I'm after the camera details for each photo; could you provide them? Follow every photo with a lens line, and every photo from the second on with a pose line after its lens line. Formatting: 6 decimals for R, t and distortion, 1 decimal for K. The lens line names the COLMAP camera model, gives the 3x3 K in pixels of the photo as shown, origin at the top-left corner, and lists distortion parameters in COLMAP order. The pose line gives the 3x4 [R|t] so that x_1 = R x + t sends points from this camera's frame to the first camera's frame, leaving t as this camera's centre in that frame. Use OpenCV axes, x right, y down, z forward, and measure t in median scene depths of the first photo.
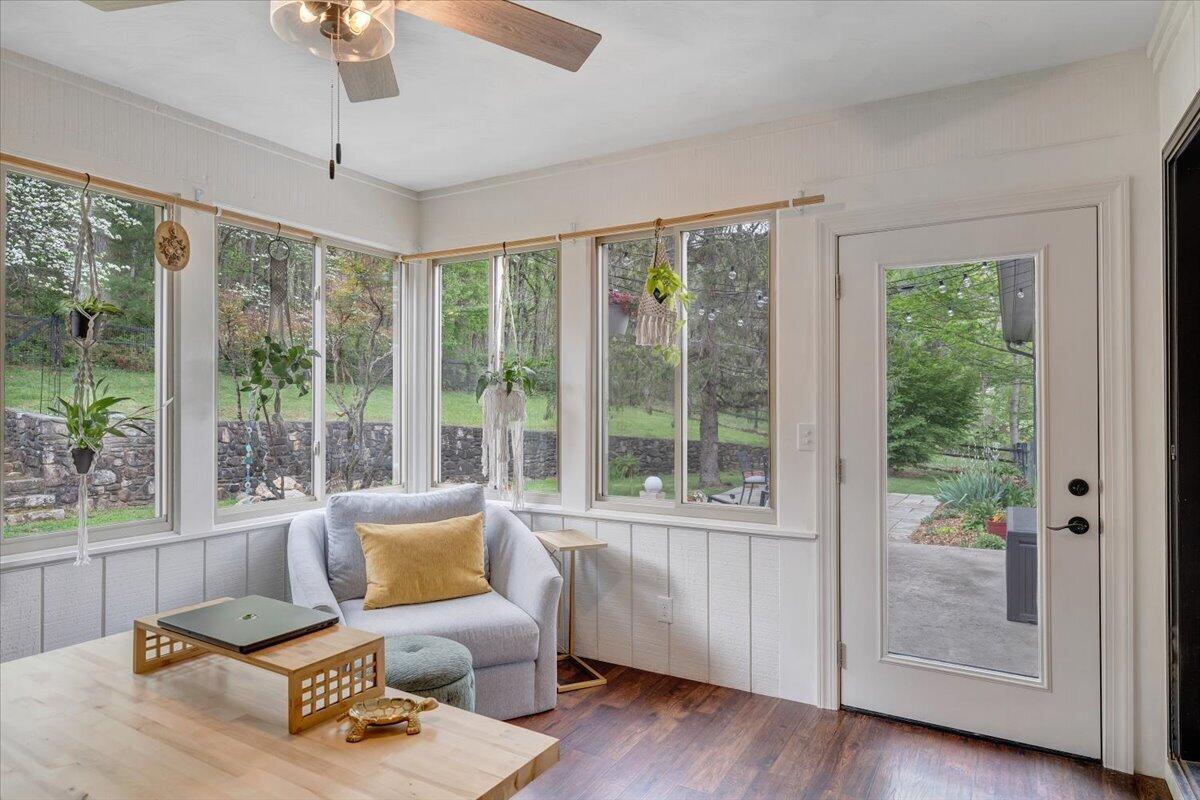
lens RADIAL K [[684.4, 0, 604.9], [0, 684.4, 397.5], [0, 0, 1]] dist [0.006679, 0.001357]
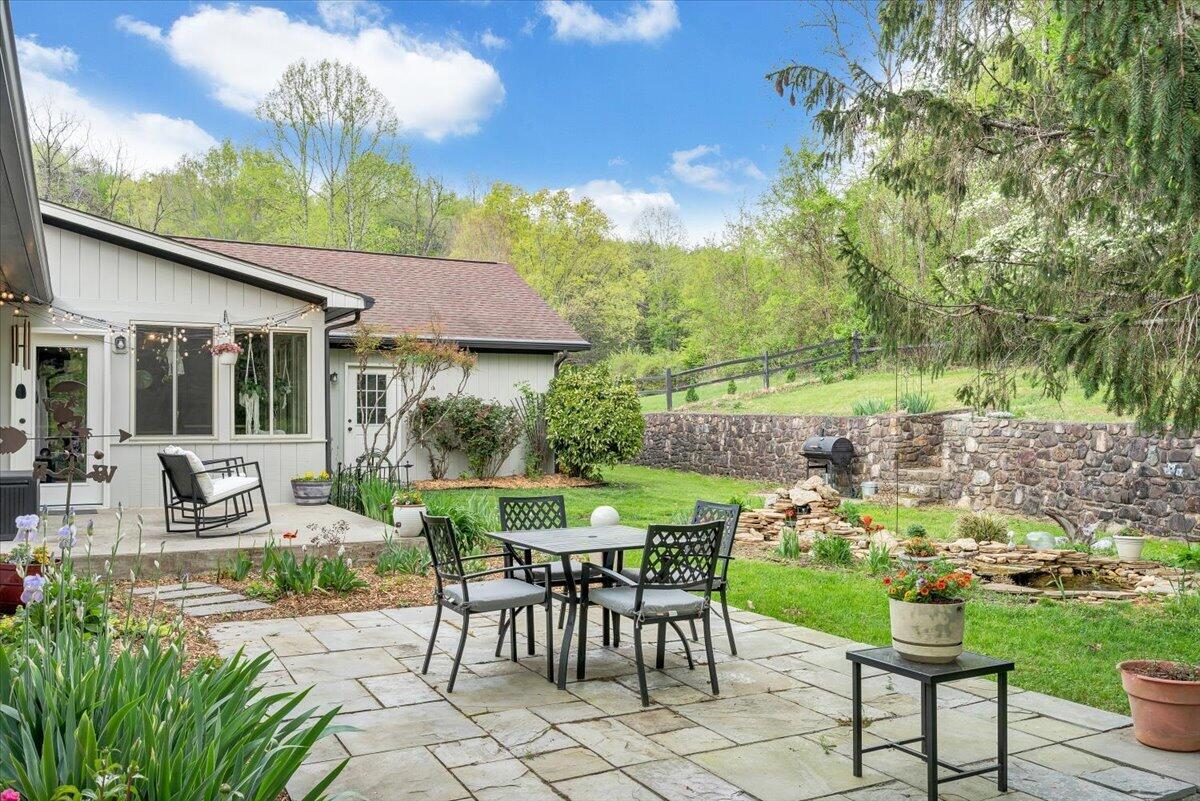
lens RADIAL K [[1004.1, 0, 608.1], [0, 1004.1, 404.4], [0, 0, 1]] dist [0.014840, 0.003390]
pose [[-0.522677, -0.012506, -0.852439, 0.703411], [0.008566, 0.999765, -0.019919, 0.036311], [0.852488, -0.017713, -0.522447, 1.243075]]
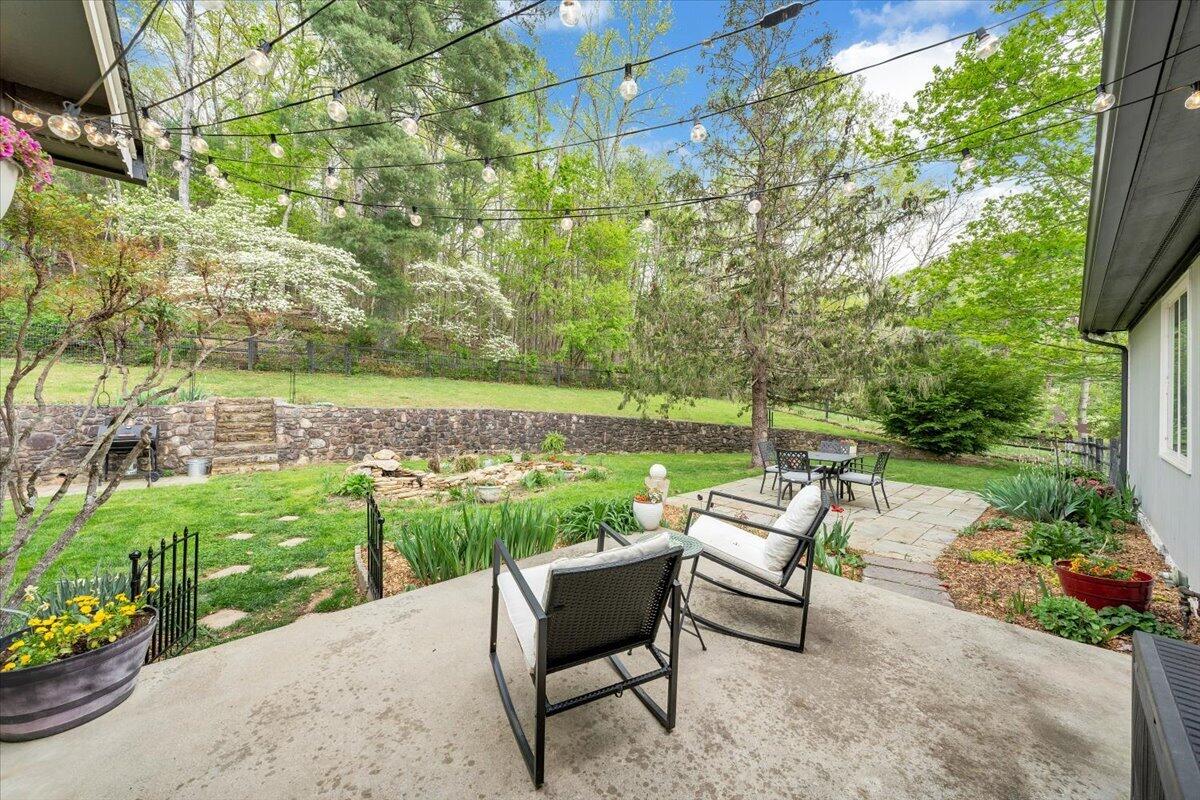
lens RADIAL K [[419.5, 0, 605.9], [0, 419.5, 399.0], [0, 0, 1]] dist [0.001981, 0.000348]
pose [[0.953889, 0.005941, -0.300101, 0.157112], [-0.003460, 0.999955, 0.008798, 0.006522], [0.300140, -0.007354, 0.953867, 0.292183]]
